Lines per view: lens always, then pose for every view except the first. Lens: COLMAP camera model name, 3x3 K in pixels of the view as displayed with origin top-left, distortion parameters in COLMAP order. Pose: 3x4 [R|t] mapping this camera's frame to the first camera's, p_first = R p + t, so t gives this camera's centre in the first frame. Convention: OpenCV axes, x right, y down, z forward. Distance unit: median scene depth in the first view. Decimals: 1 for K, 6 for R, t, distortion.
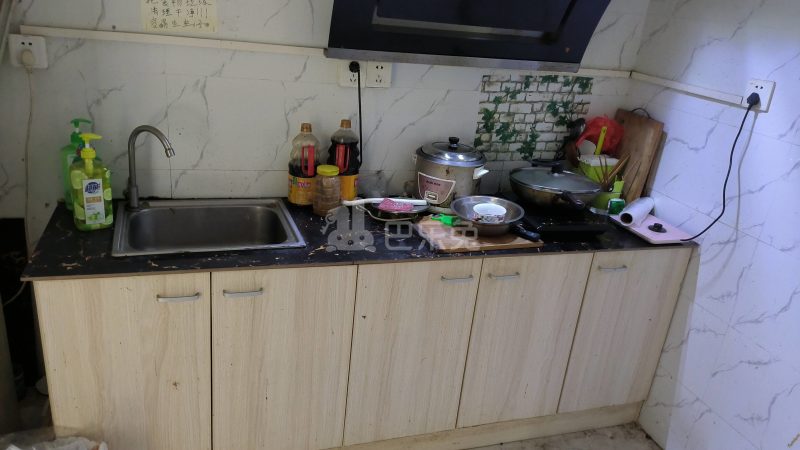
lens RADIAL K [[594.0, 0, 398.6], [0, 594.0, 225.0], [0, 0, 1]] dist [0.011965, 0.001567]
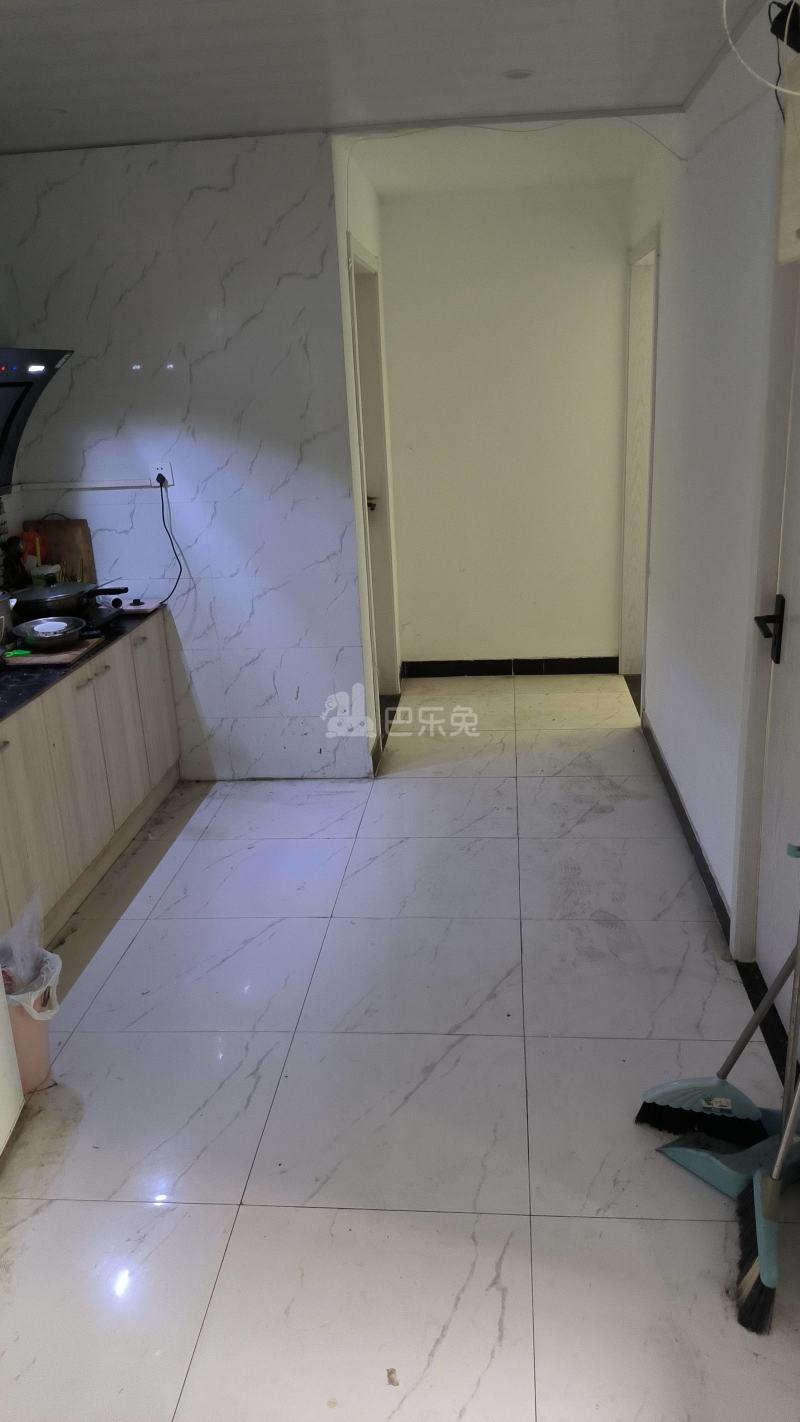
lens RADIAL K [[1055.9, 0, 402.1], [0, 1055.9, 711.3], [0, 0, 1]] dist [0.011965, 0.001567]
pose [[0.375609, -0.383859, 0.843547, -1.228185], [0.409450, 0.885278, 0.220531, -0.052053], [-0.831426, 0.262557, 0.489689, -0.387748]]
